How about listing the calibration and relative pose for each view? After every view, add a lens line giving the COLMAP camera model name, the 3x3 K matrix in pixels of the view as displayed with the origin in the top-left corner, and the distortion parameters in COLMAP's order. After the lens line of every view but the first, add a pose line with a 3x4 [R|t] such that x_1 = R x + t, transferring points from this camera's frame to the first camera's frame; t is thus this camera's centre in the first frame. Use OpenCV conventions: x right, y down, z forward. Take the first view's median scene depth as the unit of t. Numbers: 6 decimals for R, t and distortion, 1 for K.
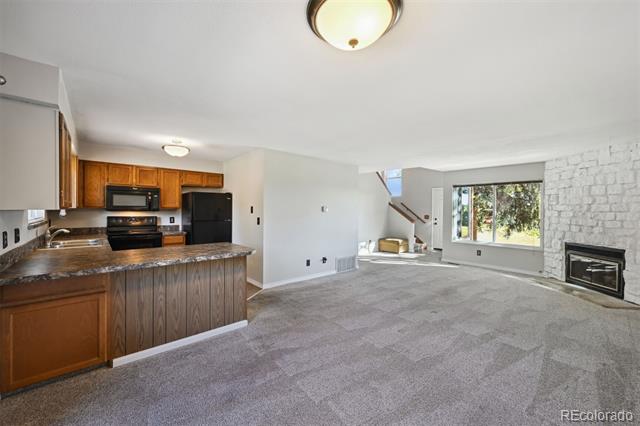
lens RADIAL K [[253.7, 0, 320.5], [0, 253.7, 209.0], [0, 0, 1]] dist [-0.001557, -0.000154]
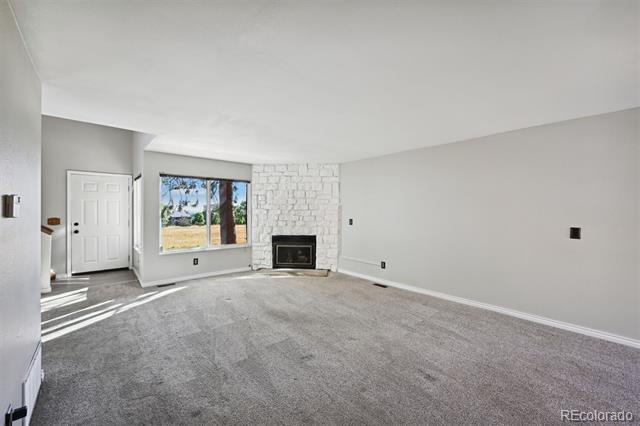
lens RADIAL K [[253.7, 0, 316.5], [0, 253.7, 210.7], [0, 0, 1]] dist [-0.001557, -0.000154]
pose [[0.014270, -0.008273, 0.999864, -0.237713], [-0.004193, 0.999956, 0.008334, 0.002818], [-0.999889, -0.004311, 0.014234, 0.798650]]
